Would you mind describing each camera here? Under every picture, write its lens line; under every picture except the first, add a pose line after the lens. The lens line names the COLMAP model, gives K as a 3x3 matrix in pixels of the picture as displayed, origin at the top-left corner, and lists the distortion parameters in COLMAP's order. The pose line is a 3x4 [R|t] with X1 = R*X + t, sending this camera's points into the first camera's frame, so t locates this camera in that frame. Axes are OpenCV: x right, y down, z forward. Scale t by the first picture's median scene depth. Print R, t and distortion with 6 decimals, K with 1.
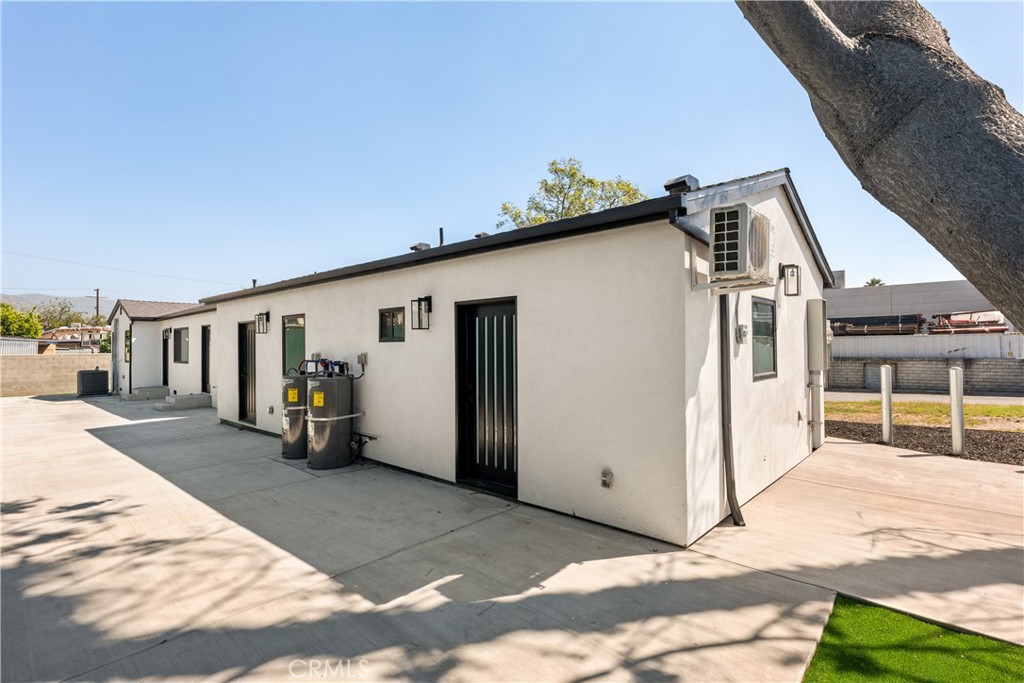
lens RADIAL K [[477.3, 0, 519.5], [0, 477.3, 340.4], [0, 0, 1]] dist [0.000267, 0.000042]
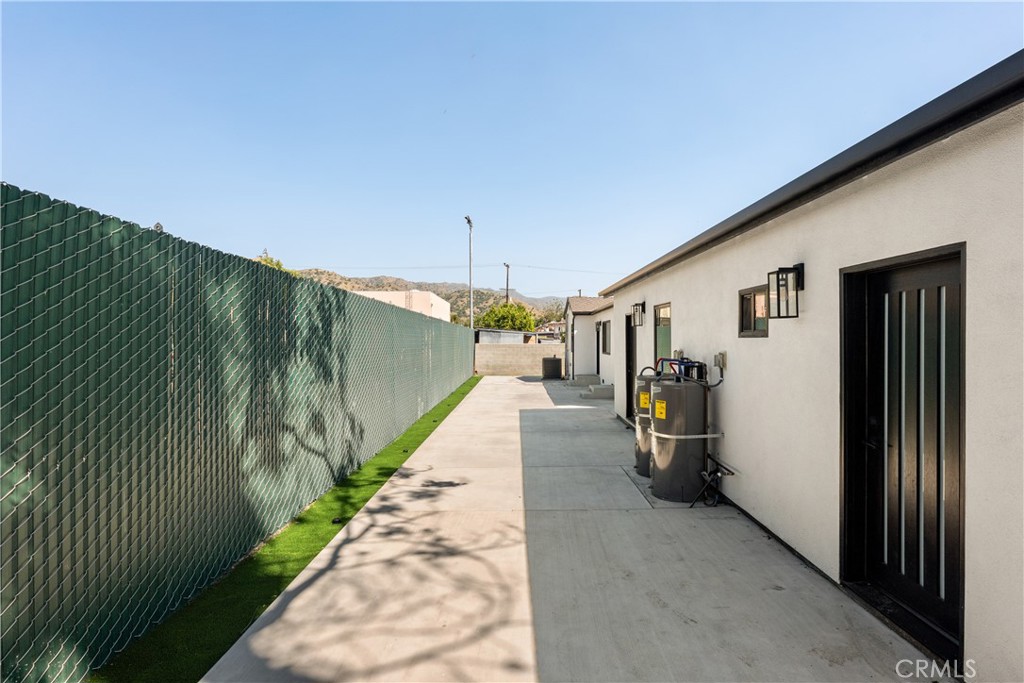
lens RADIAL K [[510.2, 0, 511.1], [0, 510.2, 331.9], [0, 0, 1]] dist [-0.001871, -0.000326]
pose [[0.631653, -0.002527, -0.775247, 0.072743], [0.003990, 0.999992, -0.000008, -0.005800], [0.775241, -0.003089, 0.631658, 0.260407]]
